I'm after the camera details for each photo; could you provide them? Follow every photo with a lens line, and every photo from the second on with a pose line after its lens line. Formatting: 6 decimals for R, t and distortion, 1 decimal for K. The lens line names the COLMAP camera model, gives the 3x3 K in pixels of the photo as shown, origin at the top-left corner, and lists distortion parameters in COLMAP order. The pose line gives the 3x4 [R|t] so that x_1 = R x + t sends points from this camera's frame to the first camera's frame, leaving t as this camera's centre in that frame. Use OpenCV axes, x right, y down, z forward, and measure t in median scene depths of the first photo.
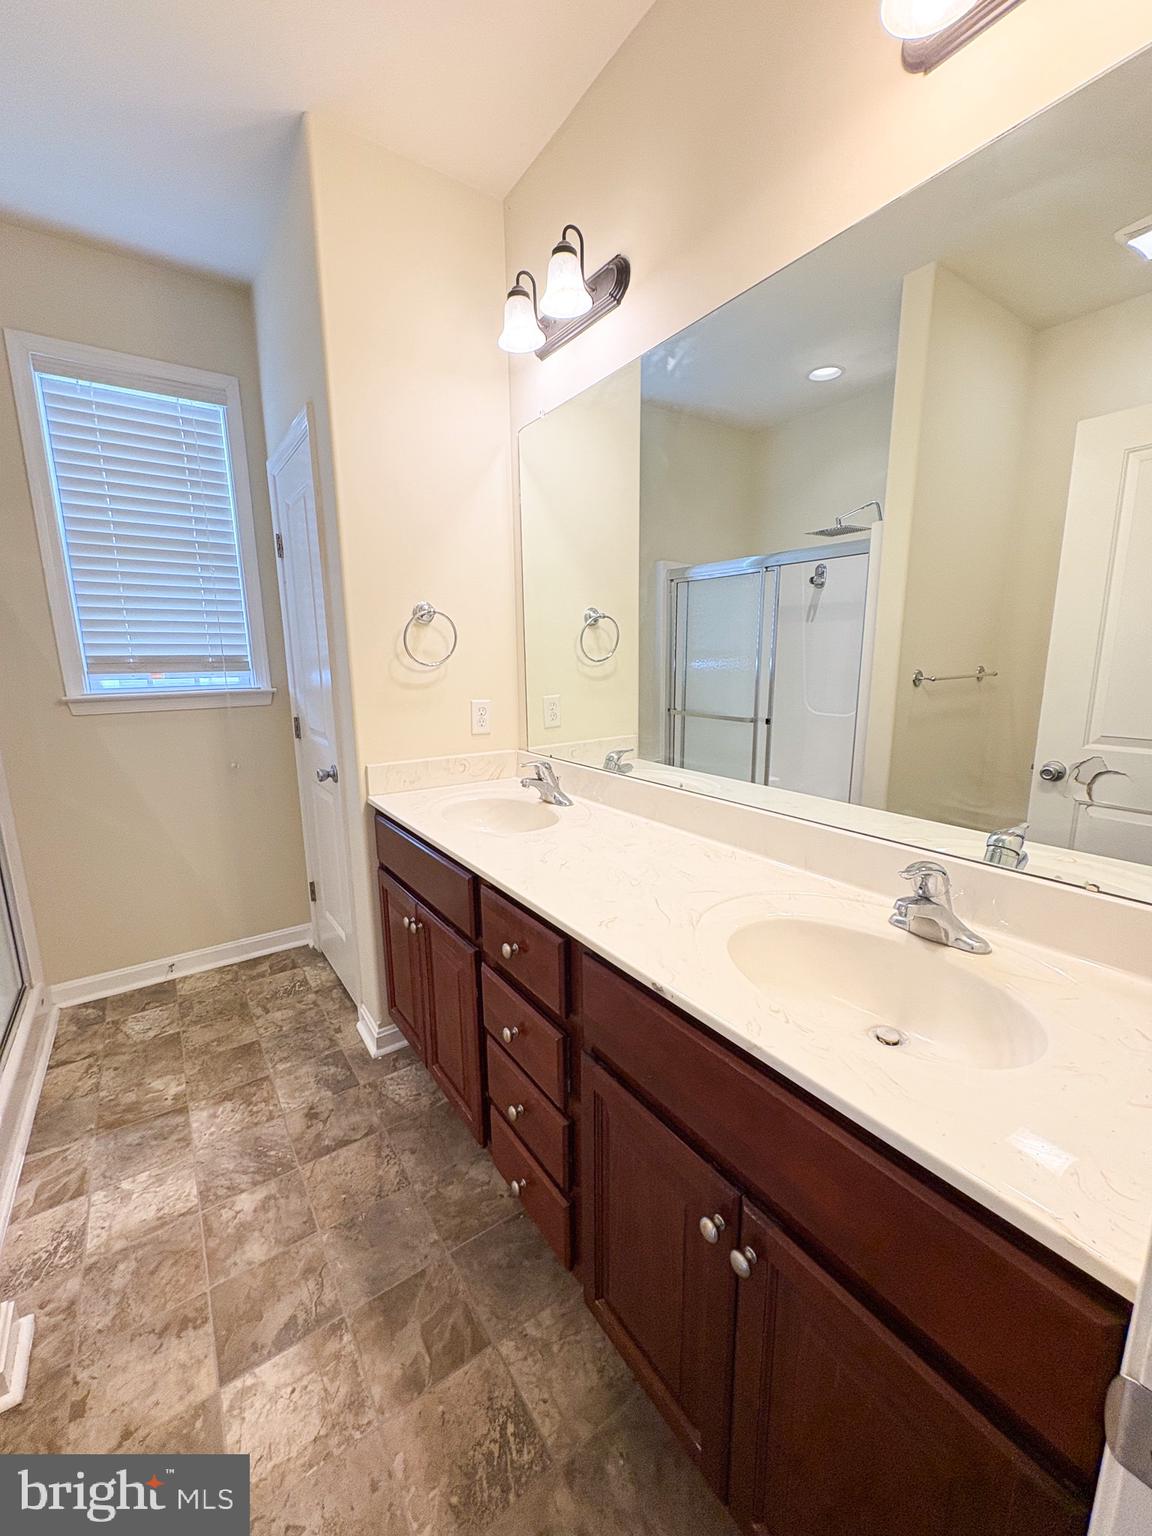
lens RADIAL K [[611.1, 0, 574.5], [0, 611.1, 765.4], [0, 0, 1]] dist [-0.000208, 0.000277]
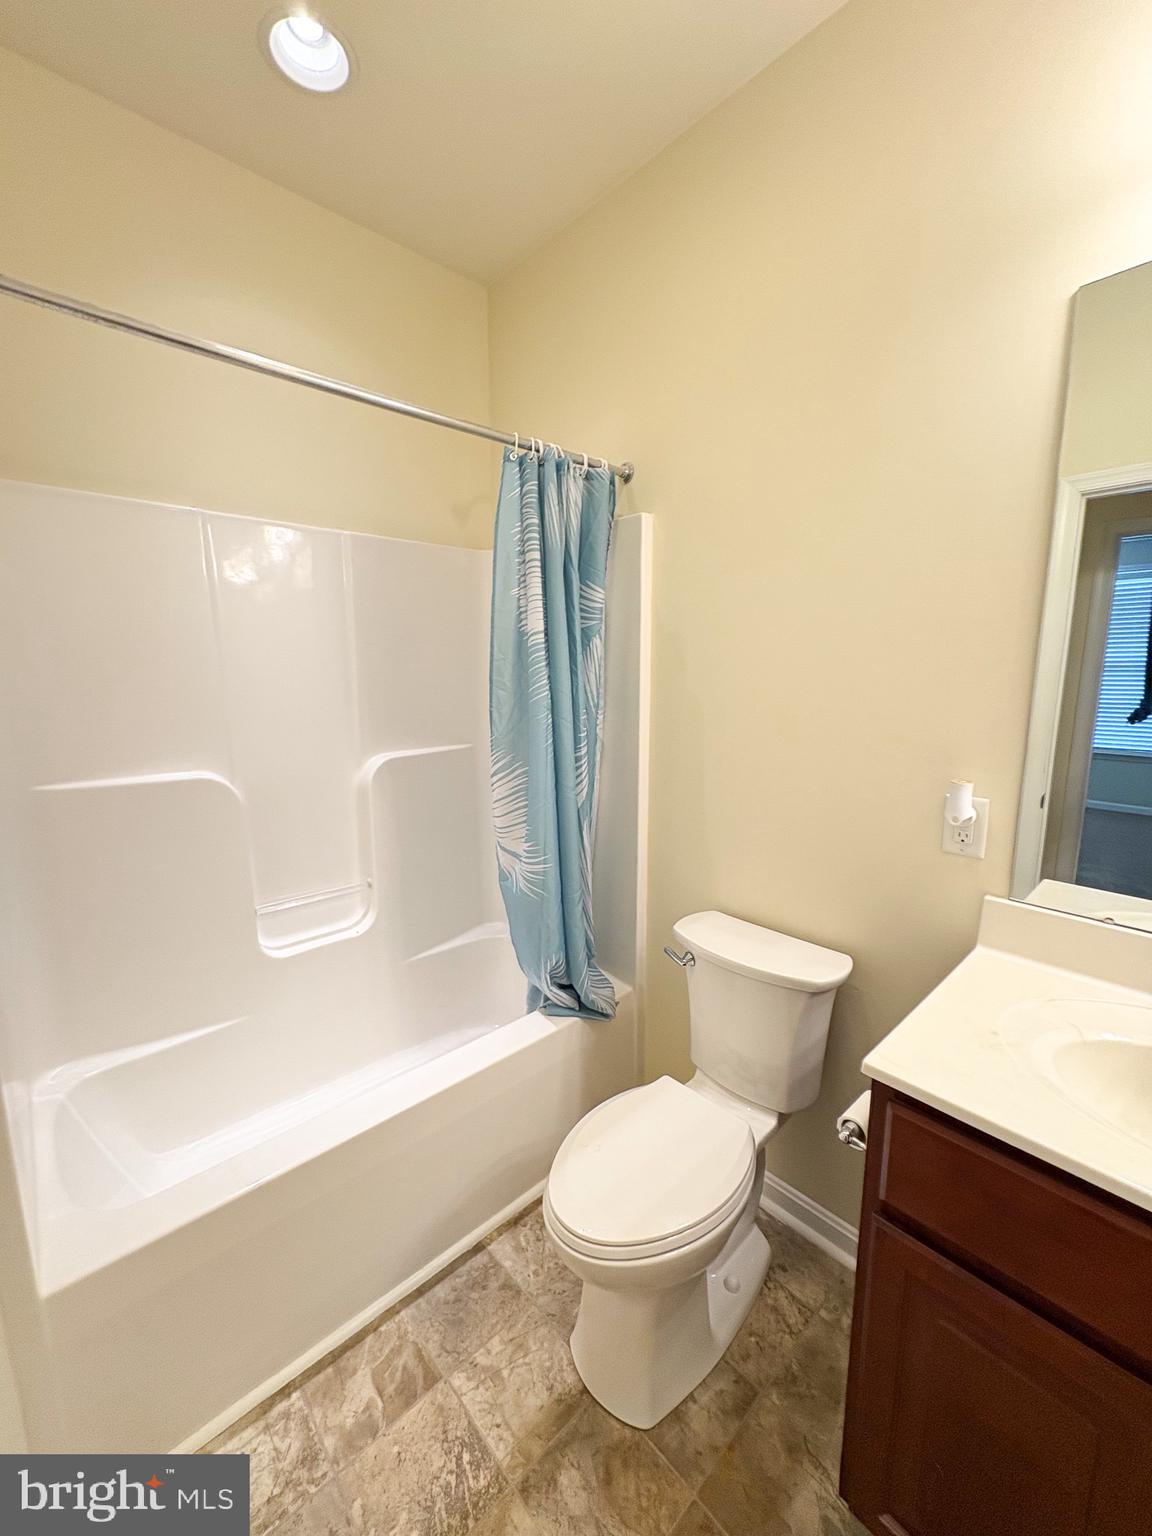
lens RADIAL K [[611.1, 0, 576.7], [0, 611.1, 768.3], [0, 0, 1]] dist [-0.000208, 0.000277]
pose [[0.990640, -0.008647, 0.136225, -0.514998], [0.012373, 0.999571, -0.026530, -0.155432], [-0.135937, 0.027967, 0.990323, 0.643119]]
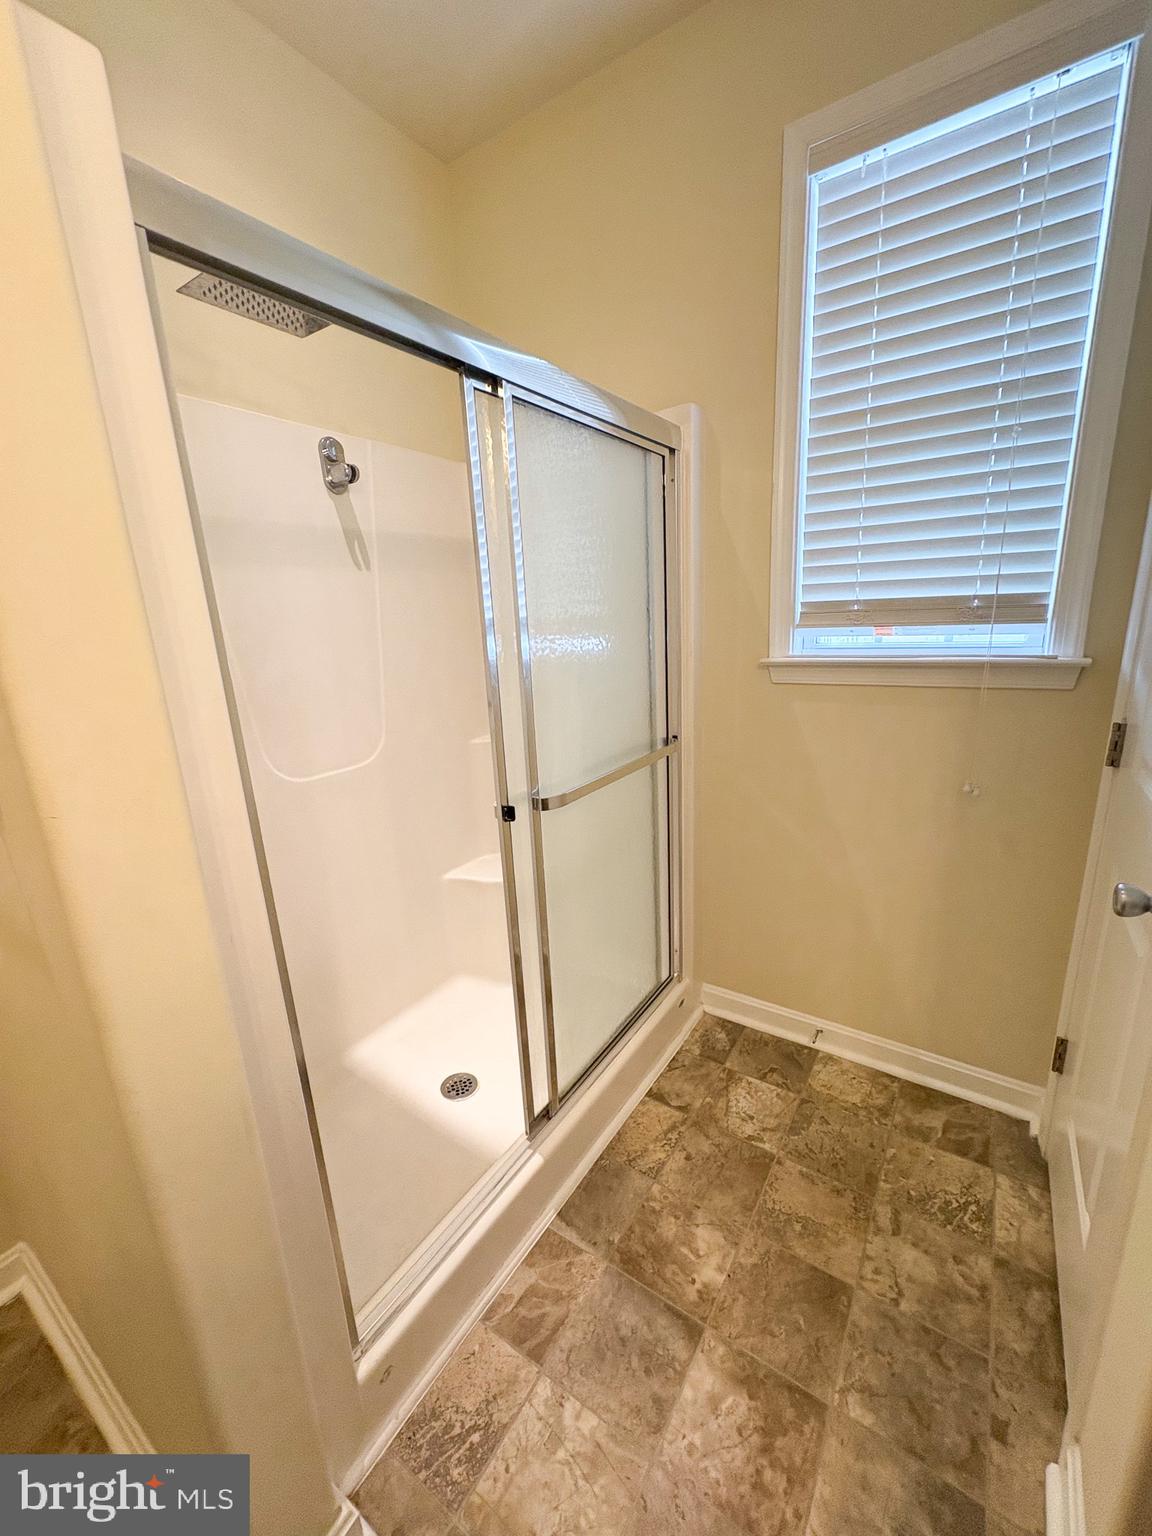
lens RADIAL K [[611.1, 0, 578.7], [0, 611.1, 771.5], [0, 0, 1]] dist [-0.000208, 0.000277]
pose [[0.361239, 0.230689, -0.903487, -0.210963], [-0.129136, 0.971955, 0.196538, -0.101595], [0.923488, 0.045676, 0.380898, 0.536787]]
